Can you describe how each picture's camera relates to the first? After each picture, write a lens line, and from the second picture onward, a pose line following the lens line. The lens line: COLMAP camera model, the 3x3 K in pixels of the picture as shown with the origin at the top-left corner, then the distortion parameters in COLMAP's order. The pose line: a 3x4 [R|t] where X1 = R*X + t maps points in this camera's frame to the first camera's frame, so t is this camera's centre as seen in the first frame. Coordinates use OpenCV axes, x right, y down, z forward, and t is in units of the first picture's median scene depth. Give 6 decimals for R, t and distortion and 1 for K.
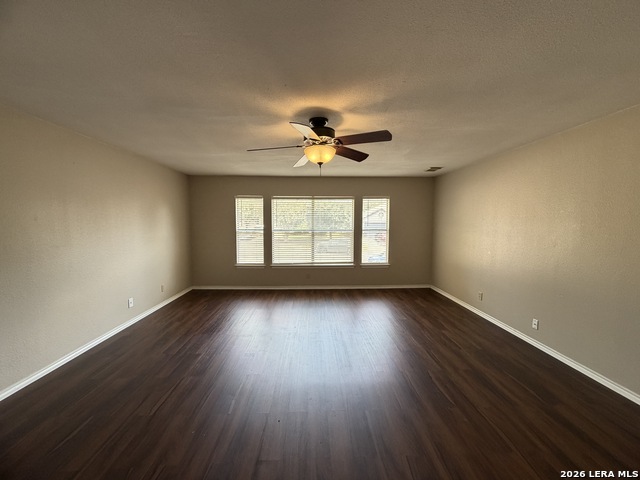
lens RADIAL K [[256.7, 0, 320.0], [0, 256.7, 242.5], [0, 0, 1]] dist [0.009403, -0.000829]
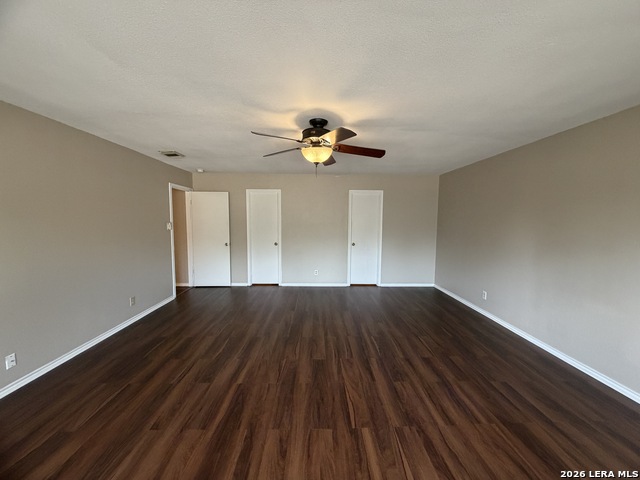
lens RADIAL K [[256.7, 0, 320.0], [0, 256.7, 238.4], [0, 0, 1]] dist [0.009403, -0.000829]
pose [[-0.999874, -0.011084, 0.011367, -0.022403], [-0.009136, 0.987241, 0.158973, -0.146636], [-0.012984, 0.158850, -0.987217, 1.725851]]
